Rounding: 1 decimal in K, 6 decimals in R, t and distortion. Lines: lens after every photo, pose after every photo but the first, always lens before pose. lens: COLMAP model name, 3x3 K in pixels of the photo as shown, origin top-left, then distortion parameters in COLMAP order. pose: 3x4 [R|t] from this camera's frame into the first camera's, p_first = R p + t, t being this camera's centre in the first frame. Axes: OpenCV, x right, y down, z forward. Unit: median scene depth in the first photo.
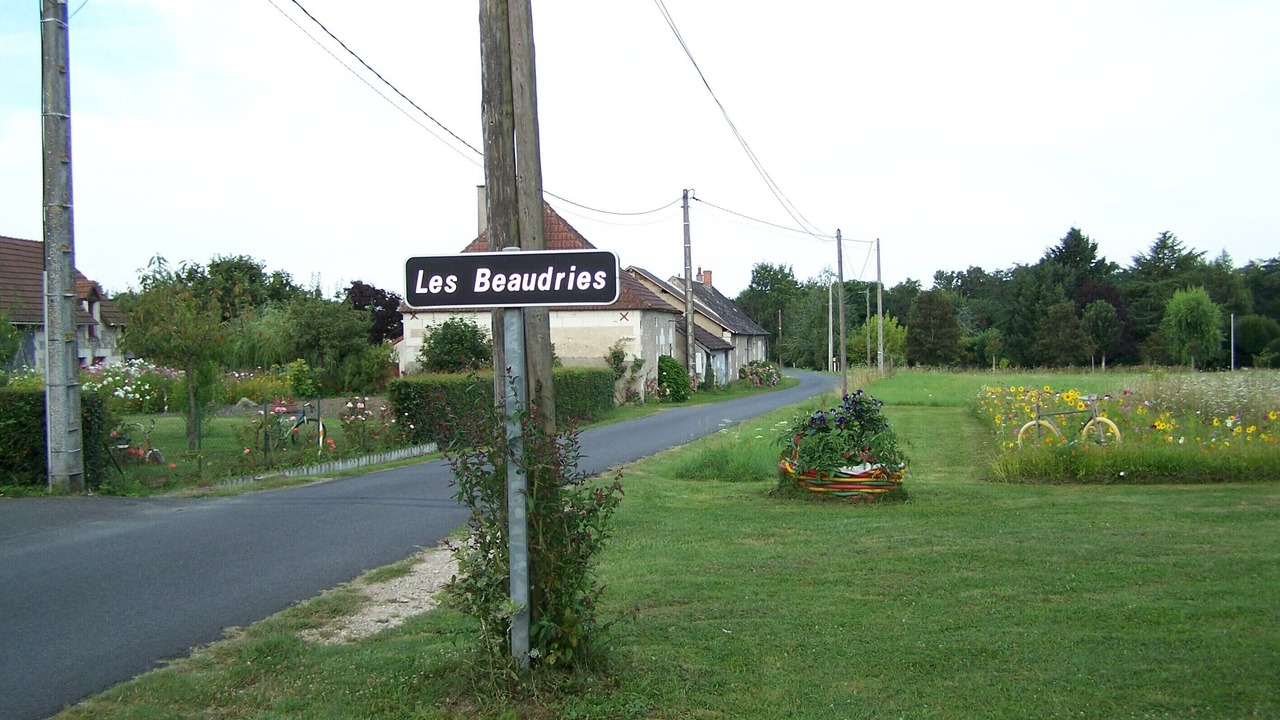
lens RADIAL K [[1598.1, 0, 640.0], [0, 1598.1, 360.0], [0, 0, 1]] dist [-0.021365, 0.036894]
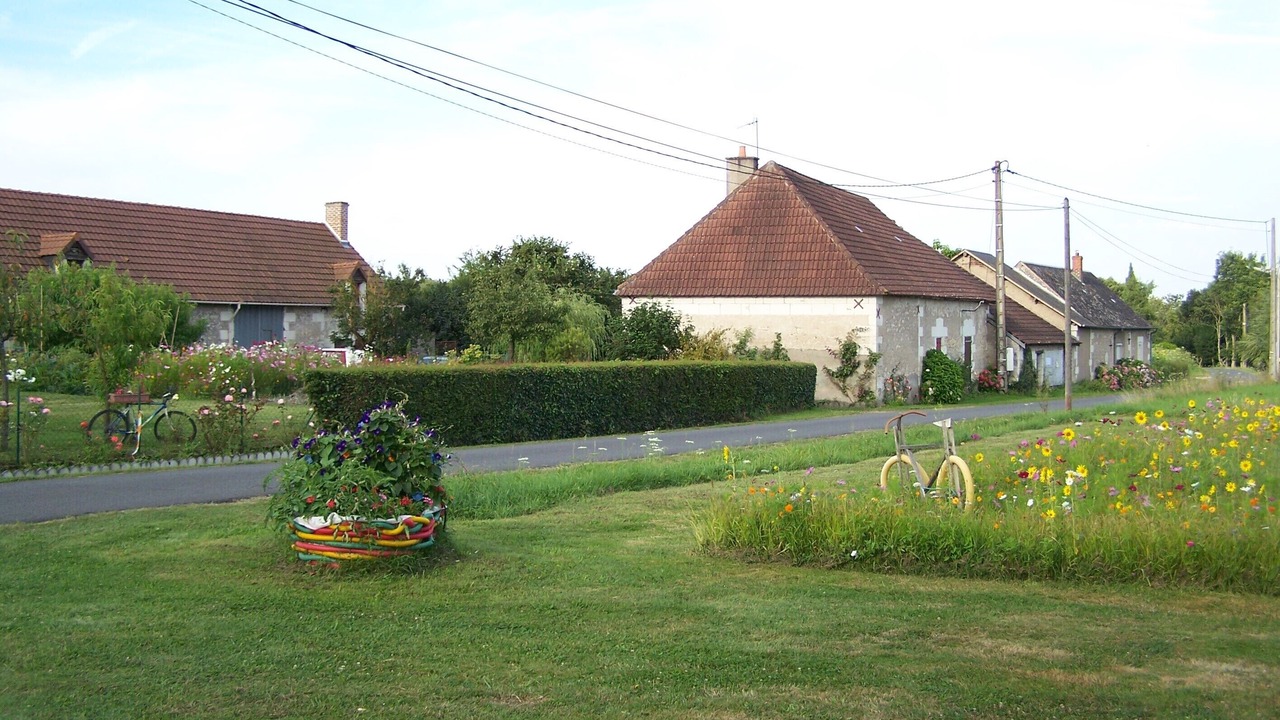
lens RADIAL K [[1598.1, 0, 640.0], [0, 1598.1, 360.0], [0, 0, 1]] dist [-0.021365, 0.036894]
pose [[0.949728, 0.023024, -0.312230, 0.125708], [-0.021205, 0.999733, 0.009220, -0.001705], [0.312359, -0.002136, 0.949962, 0.114727]]
